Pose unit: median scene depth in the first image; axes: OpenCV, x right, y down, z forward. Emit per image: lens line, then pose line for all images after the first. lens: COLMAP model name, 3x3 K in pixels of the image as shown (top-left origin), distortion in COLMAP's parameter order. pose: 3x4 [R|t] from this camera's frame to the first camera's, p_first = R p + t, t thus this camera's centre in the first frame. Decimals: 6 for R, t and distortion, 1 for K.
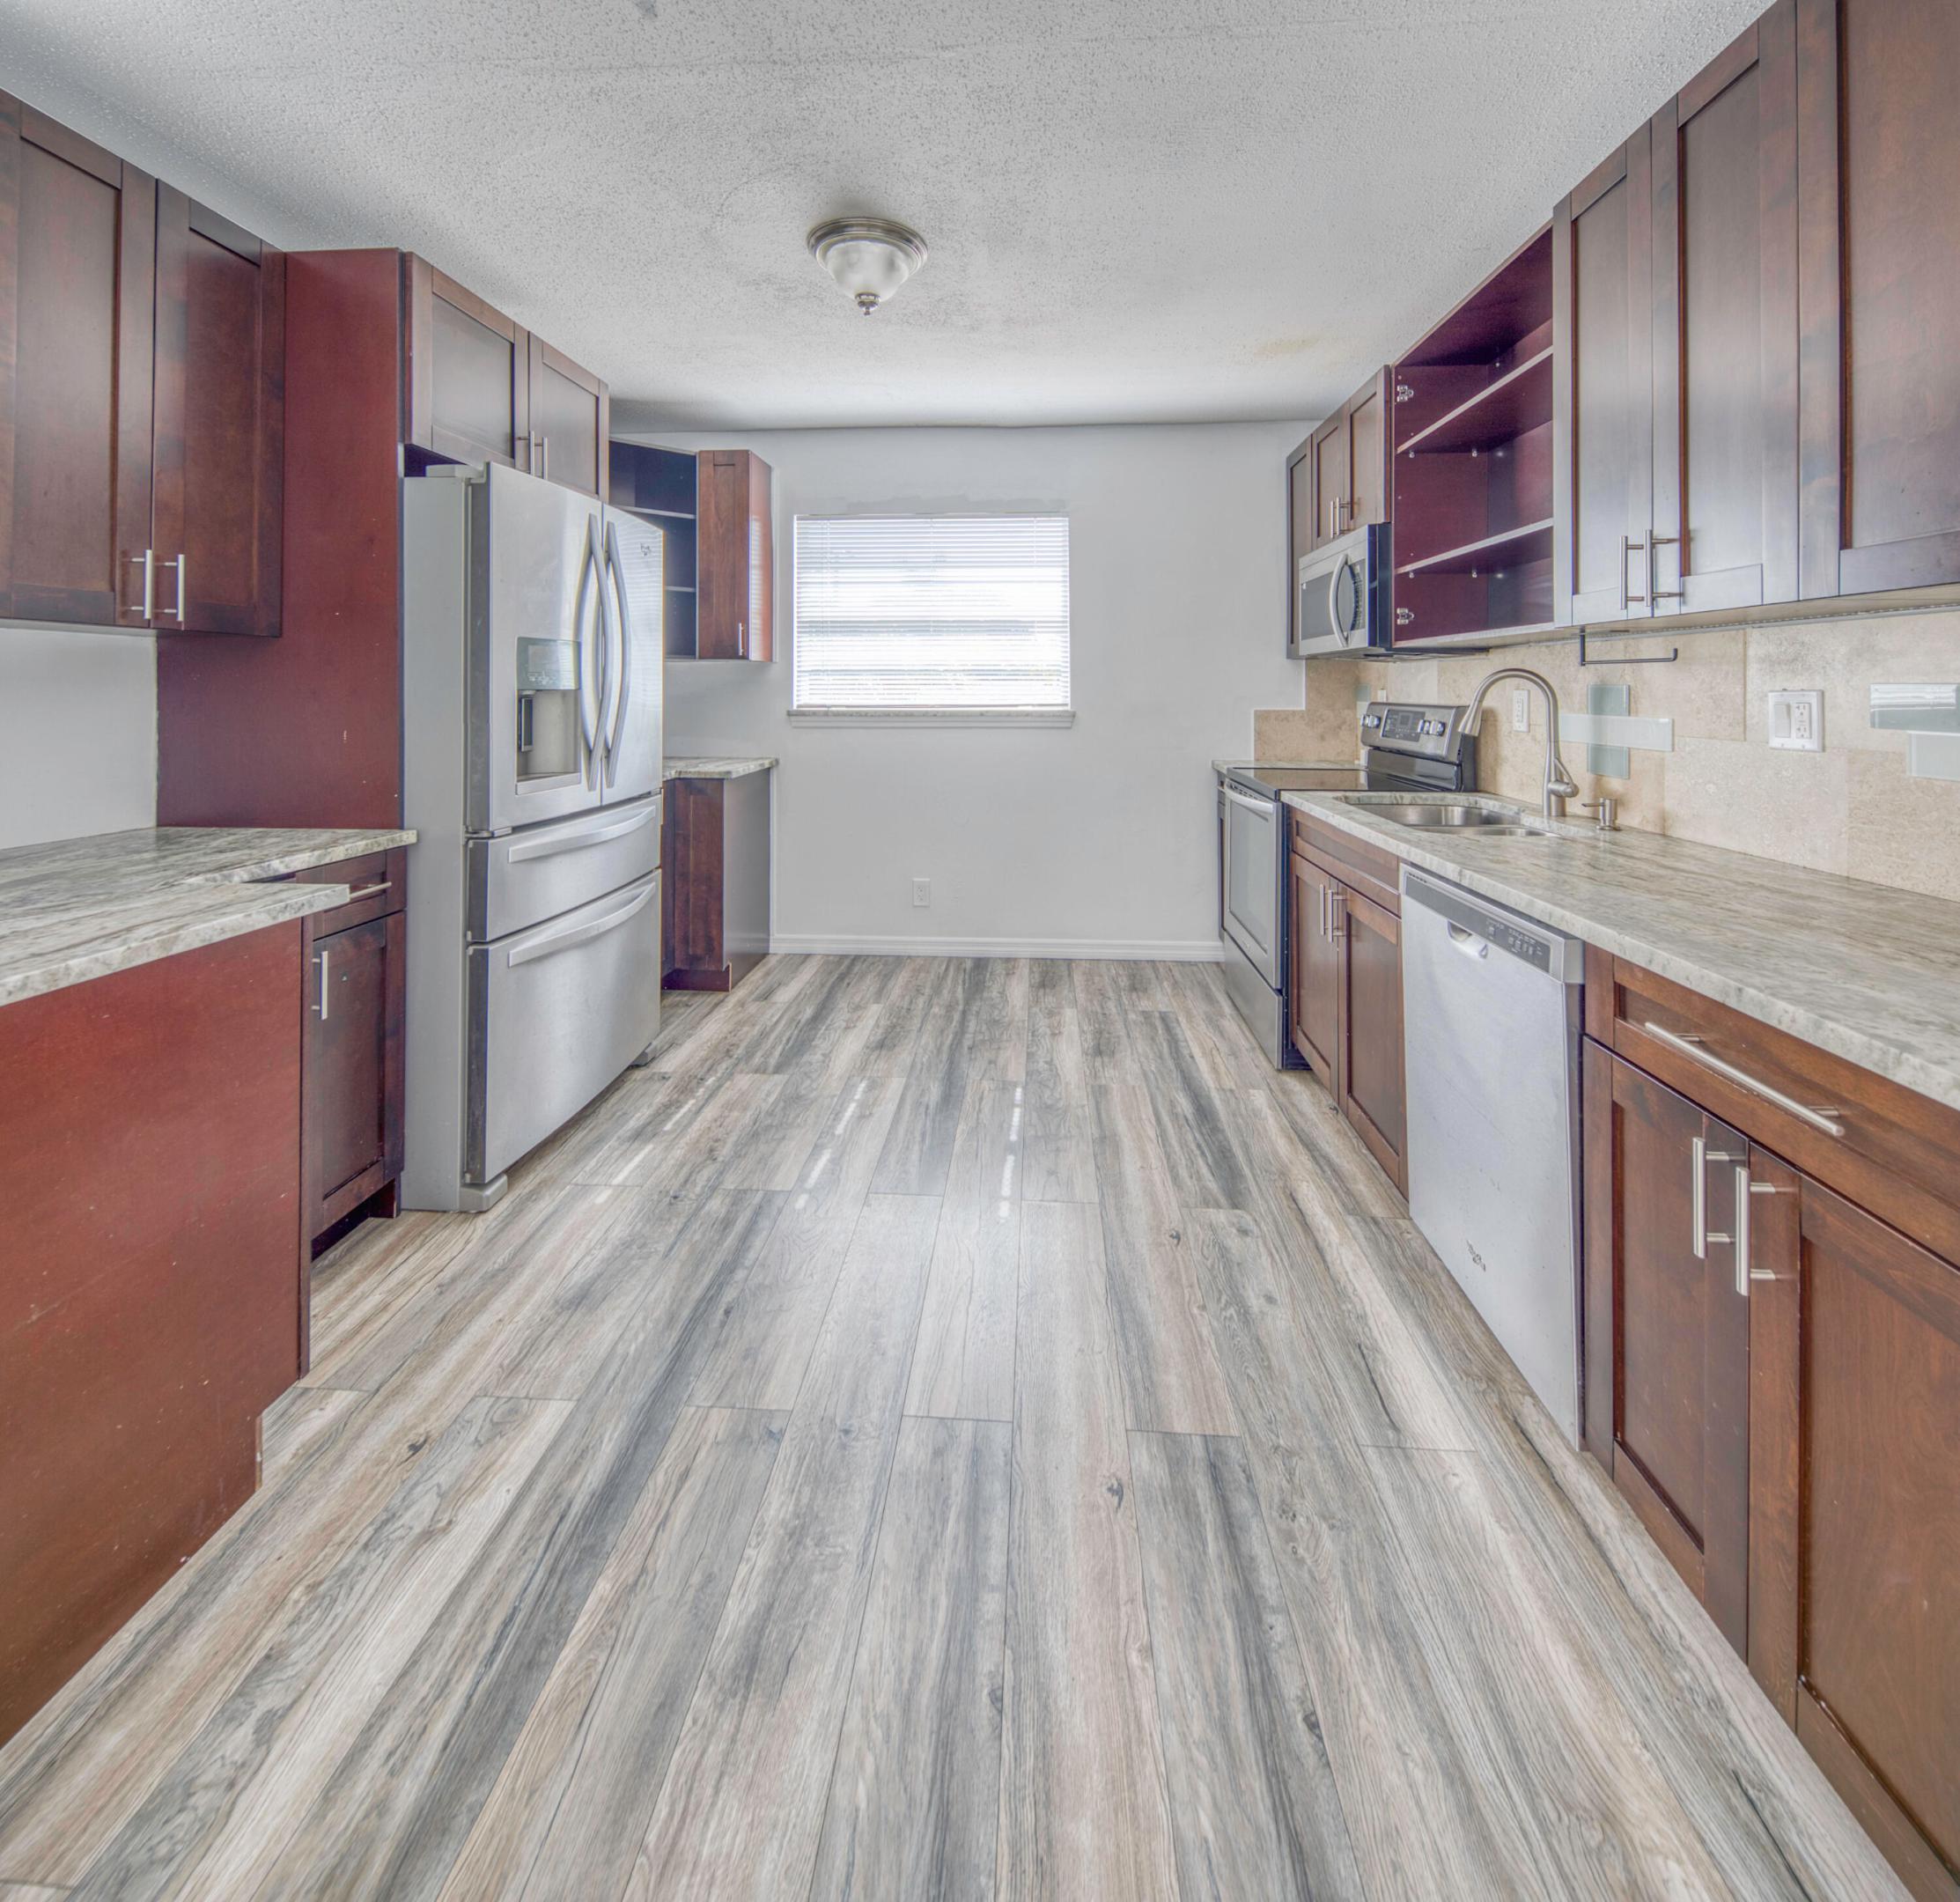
lens RADIAL K [[826.5, 0, 980.0], [0, 826.5, 951.0], [0, 0, 1]] dist [0.011461, -0.007147]
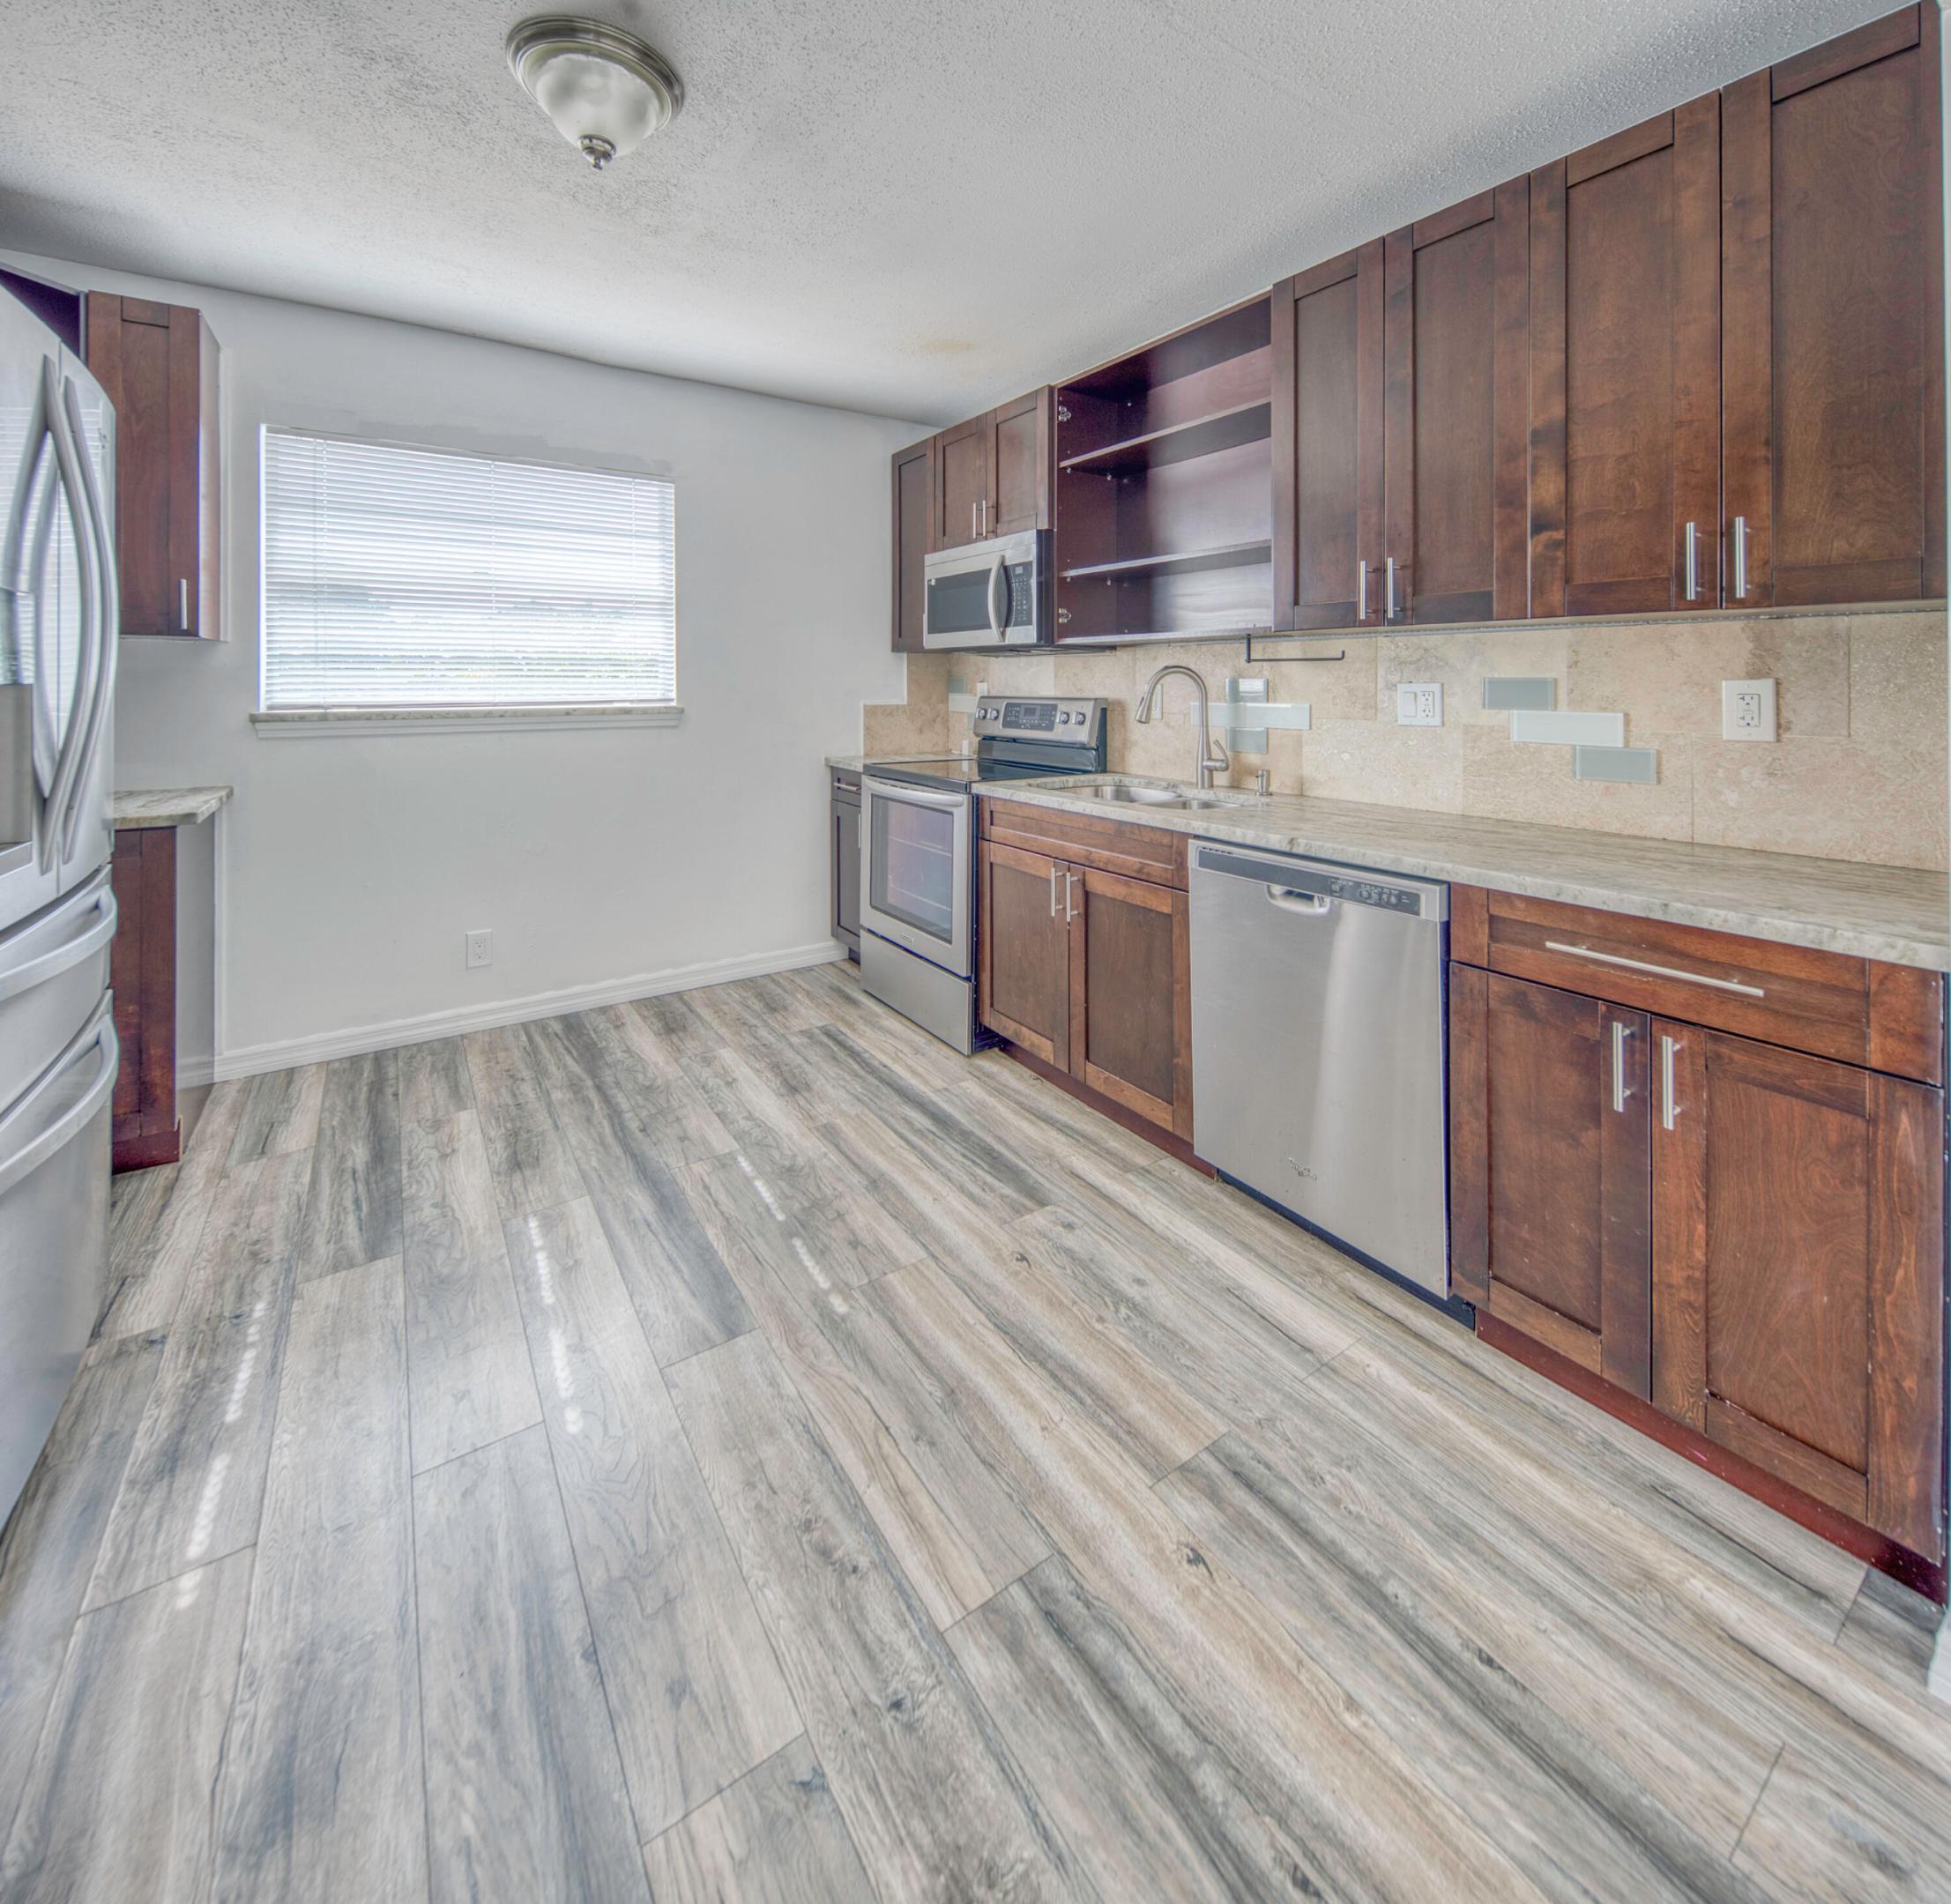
lens RADIAL K [[851.1, 0, 950.1], [0, 851.1, 906.7], [0, 0, 1]] dist [0.015197, -0.008332]
pose [[0.799287, -0.155456, 0.580495, -0.355427], [0.182811, 0.983080, 0.011554, -0.078599], [-0.572469, 0.096886, 0.814182, 0.241085]]
